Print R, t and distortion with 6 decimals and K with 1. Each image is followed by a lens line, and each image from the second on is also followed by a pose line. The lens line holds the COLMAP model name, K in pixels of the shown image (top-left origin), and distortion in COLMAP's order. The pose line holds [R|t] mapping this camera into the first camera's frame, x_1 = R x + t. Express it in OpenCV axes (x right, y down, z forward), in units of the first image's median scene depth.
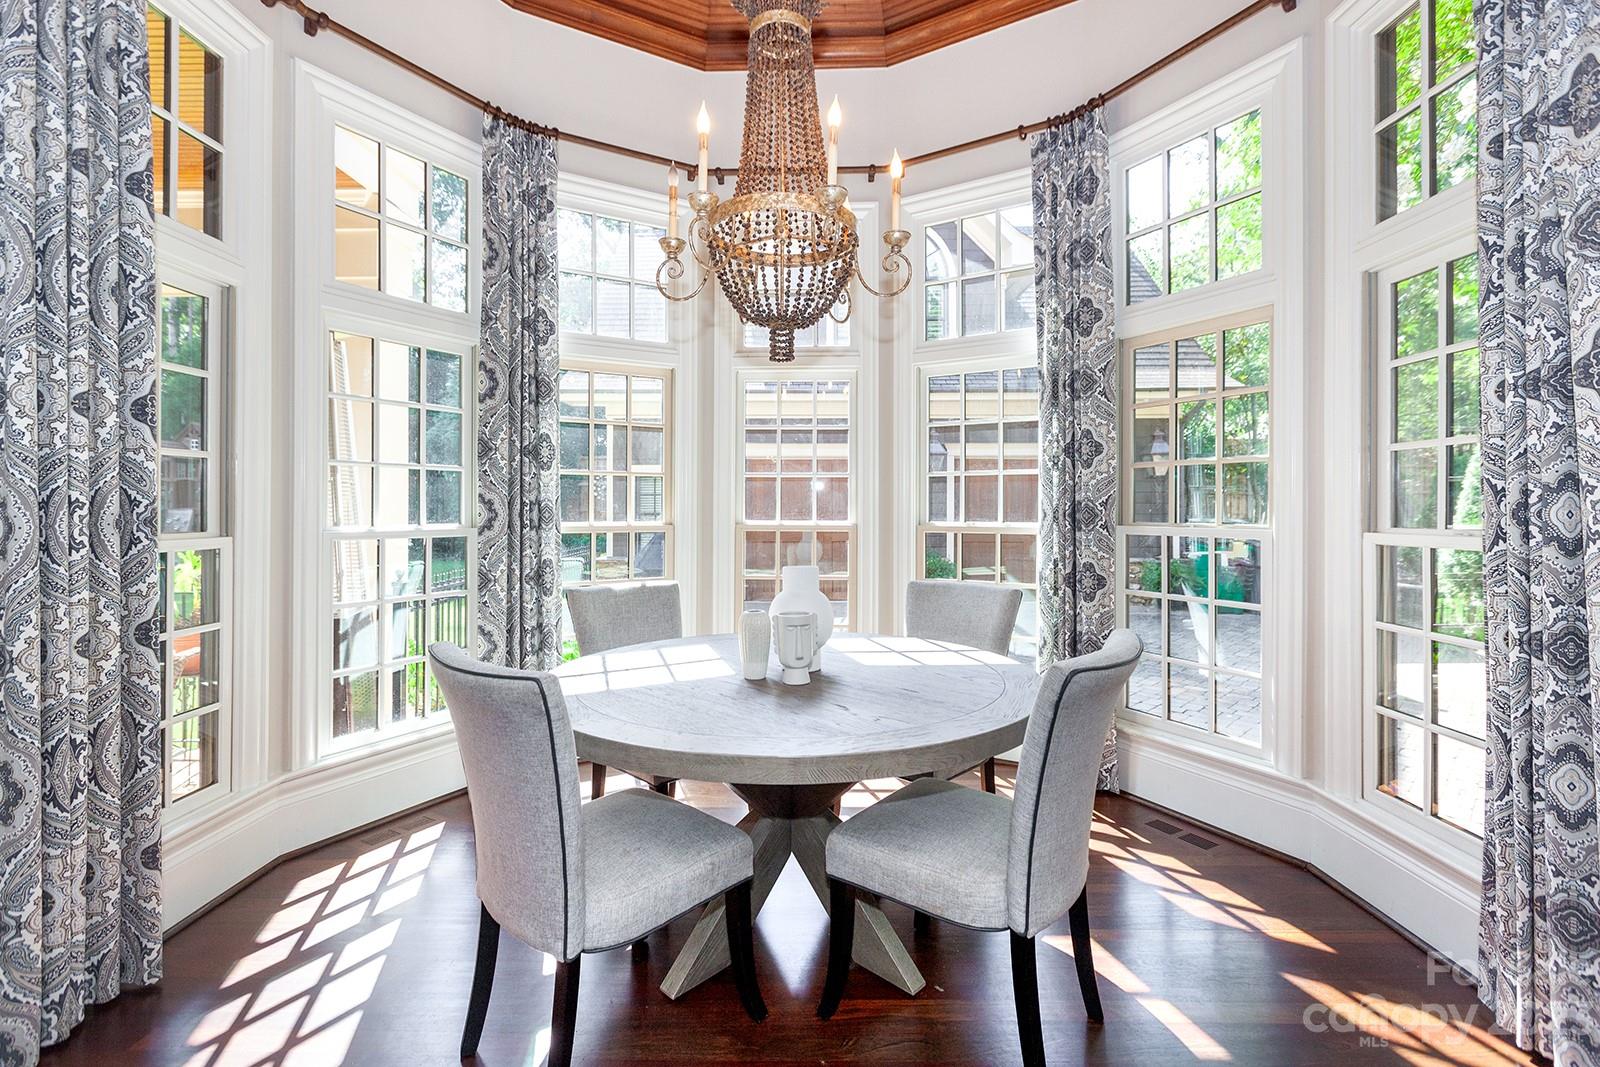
lens RADIAL K [[735.0, 0, 776.6], [0, 735.0, 507.7], [0, 0, 1]] dist [0.000228, 0.000160]
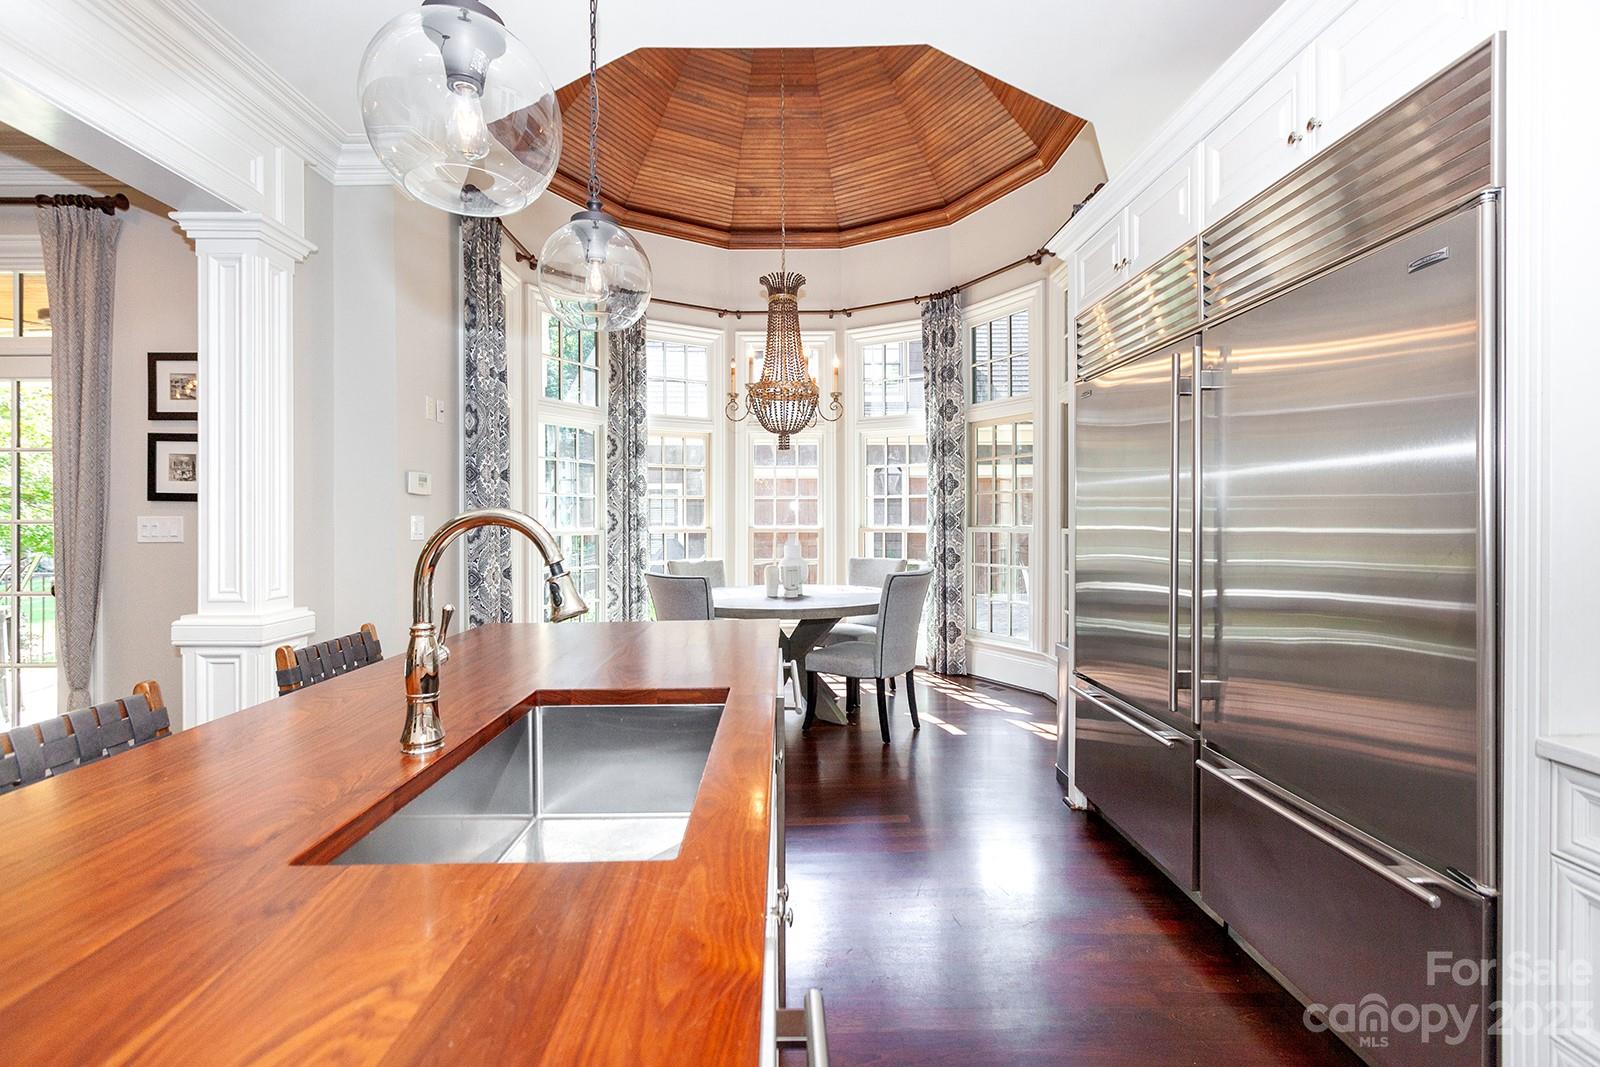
lens RADIAL K [[735.6, 0, 787.7], [0, 735.6, 520.3], [0, 0, 1]] dist [-0.000261, 0.000212]
pose [[0.998925, -0.003668, 0.046209, -0.053918], [0.003459, 0.999983, 0.004598, -0.001600], [-0.046226, -0.004434, 0.998921, -0.757723]]
